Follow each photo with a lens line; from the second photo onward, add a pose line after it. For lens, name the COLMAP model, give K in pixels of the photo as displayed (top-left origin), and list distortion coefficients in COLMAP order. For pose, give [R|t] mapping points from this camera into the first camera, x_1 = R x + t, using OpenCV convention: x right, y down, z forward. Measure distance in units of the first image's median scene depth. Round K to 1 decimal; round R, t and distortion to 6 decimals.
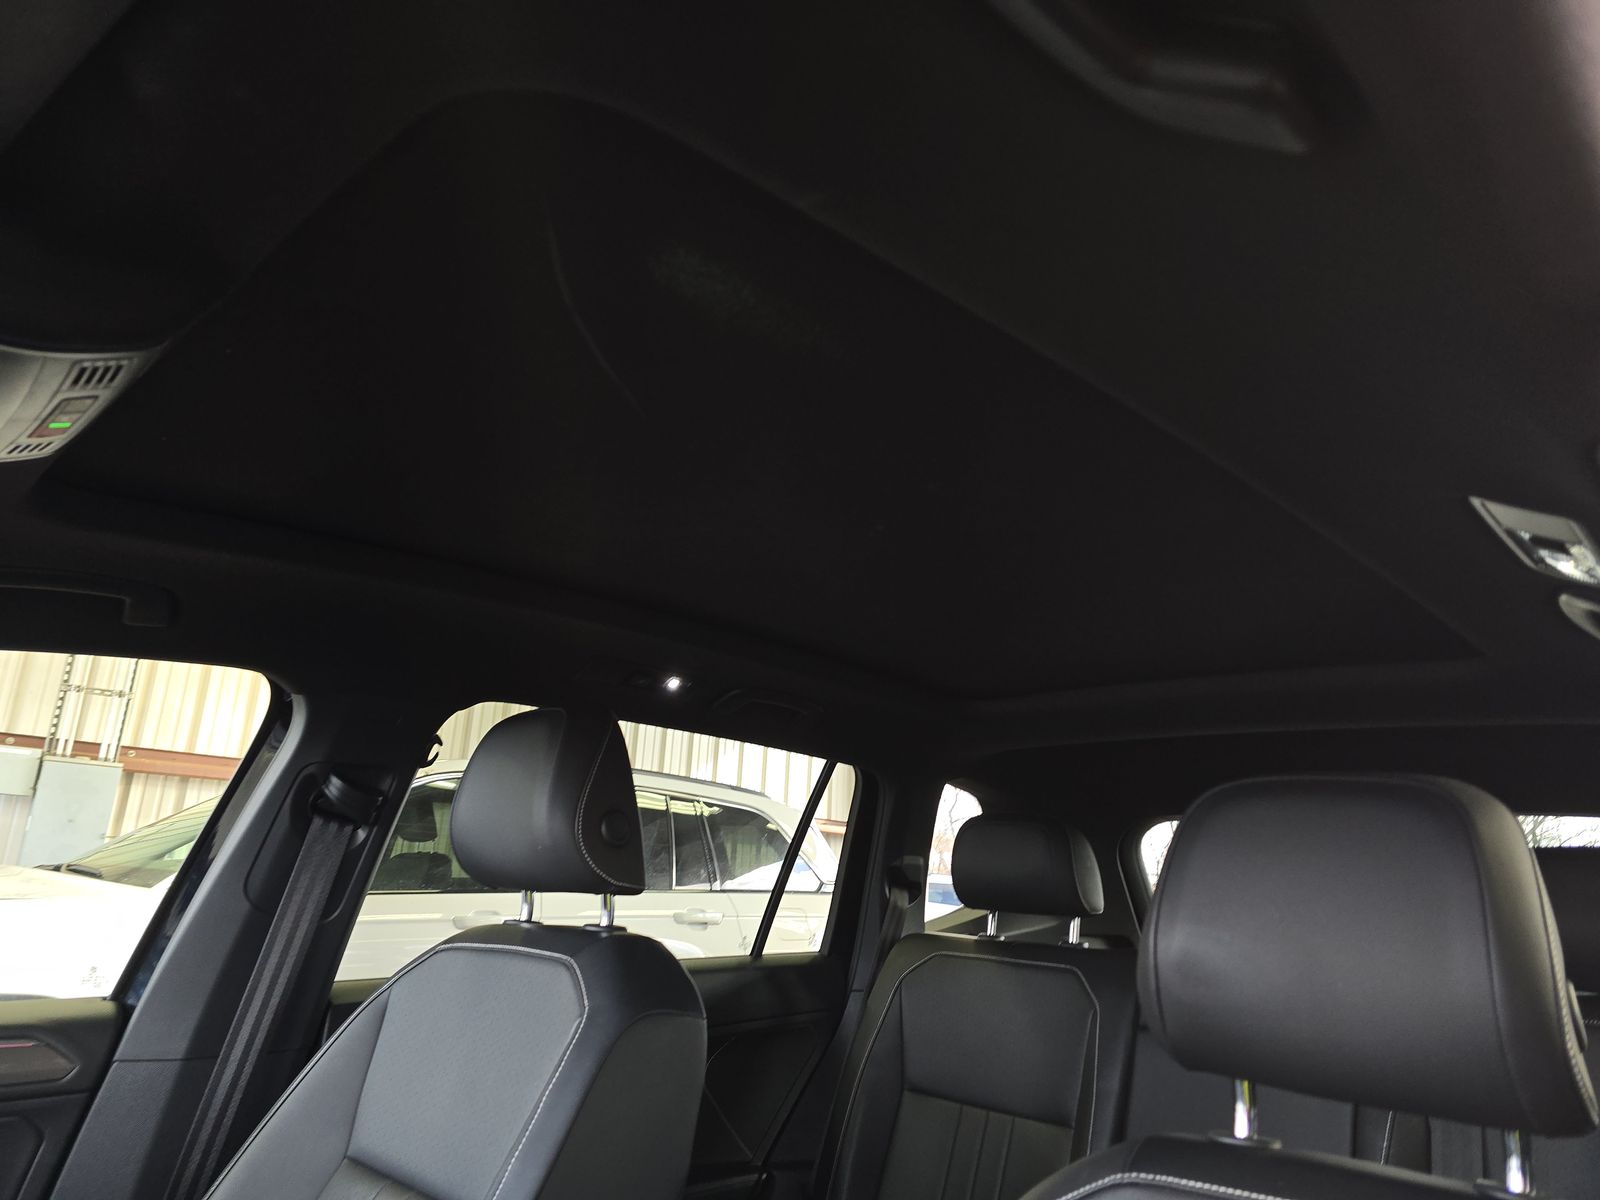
lens RADIAL K [[1047.0, 0, 797.1], [0, 1047.0, 595.6], [0, 0, 1]] dist [0.062404, -0.058871]
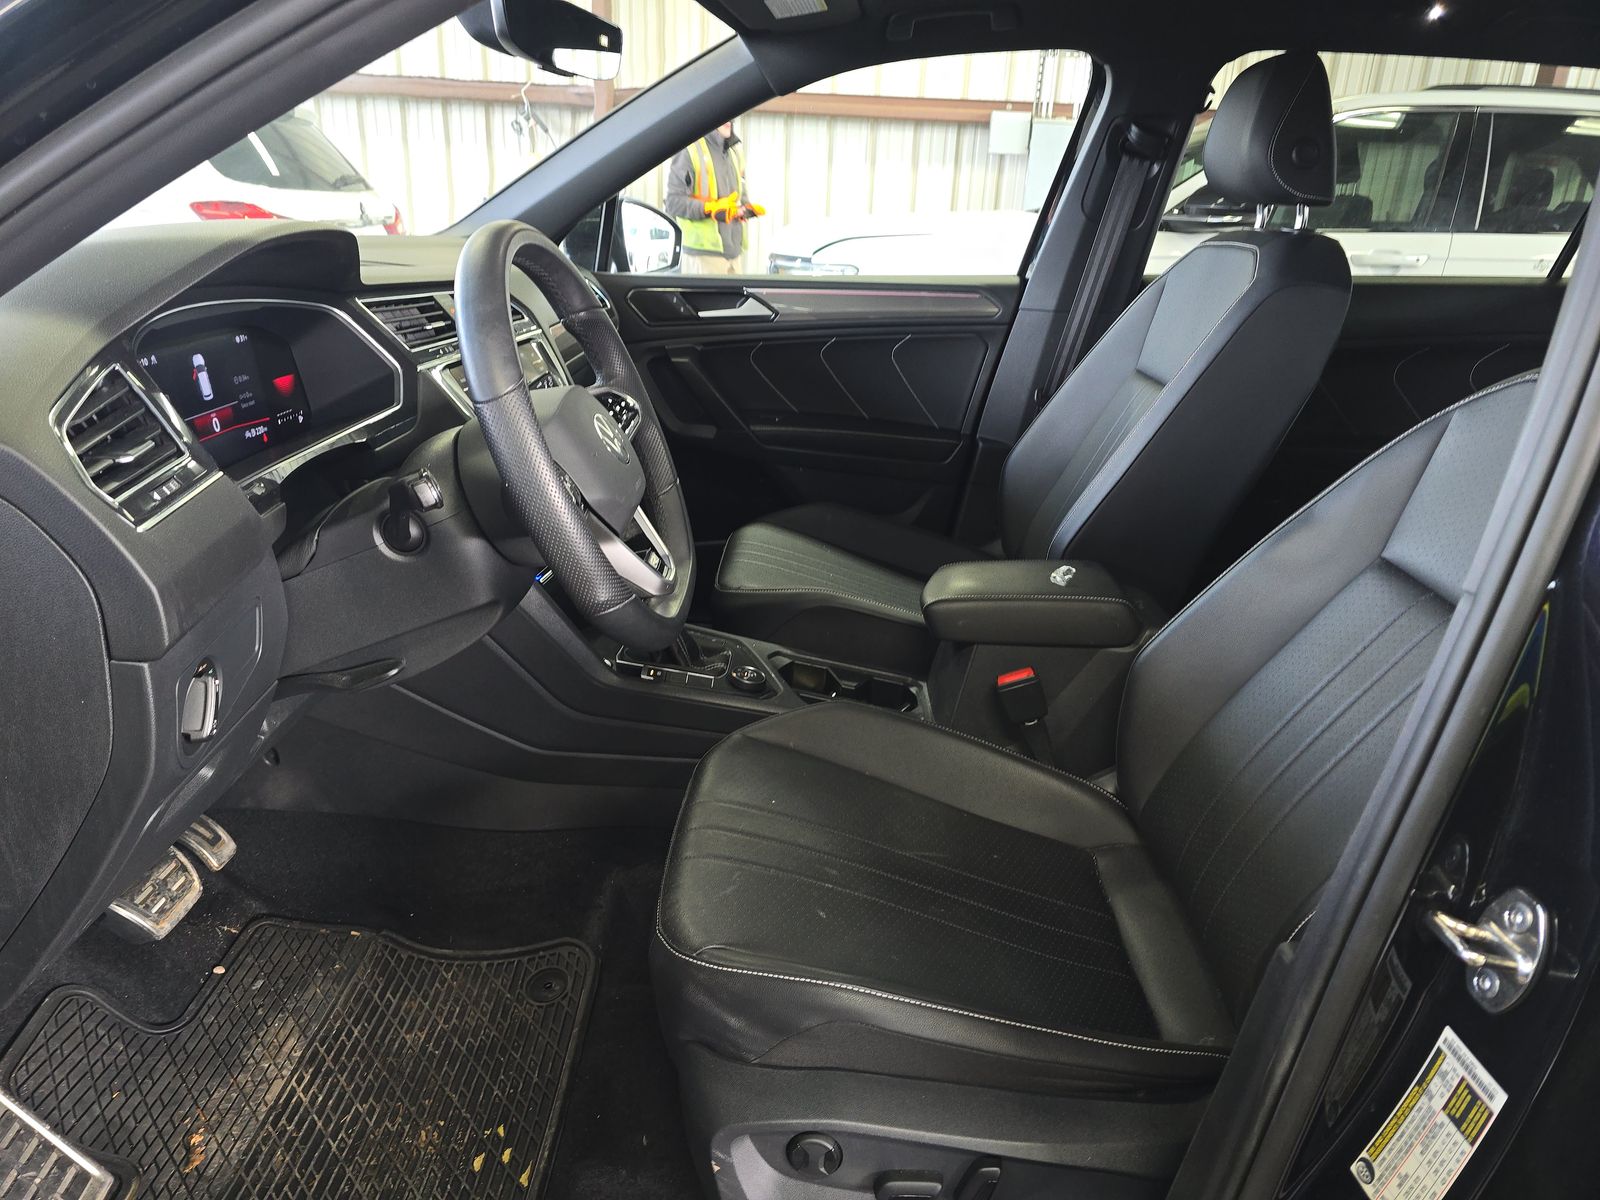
lens RADIAL K [[1091.0, 0, 820.2], [0, 1091.0, 595.8], [0, 0, 1]] dist [0.082596, -0.084242]
pose [[0.686062, 0.229390, -0.690434, 0.452118], [0.183468, 0.863776, 0.469287, -0.059402], [0.704030, -0.448632, 0.550518, -0.404981]]
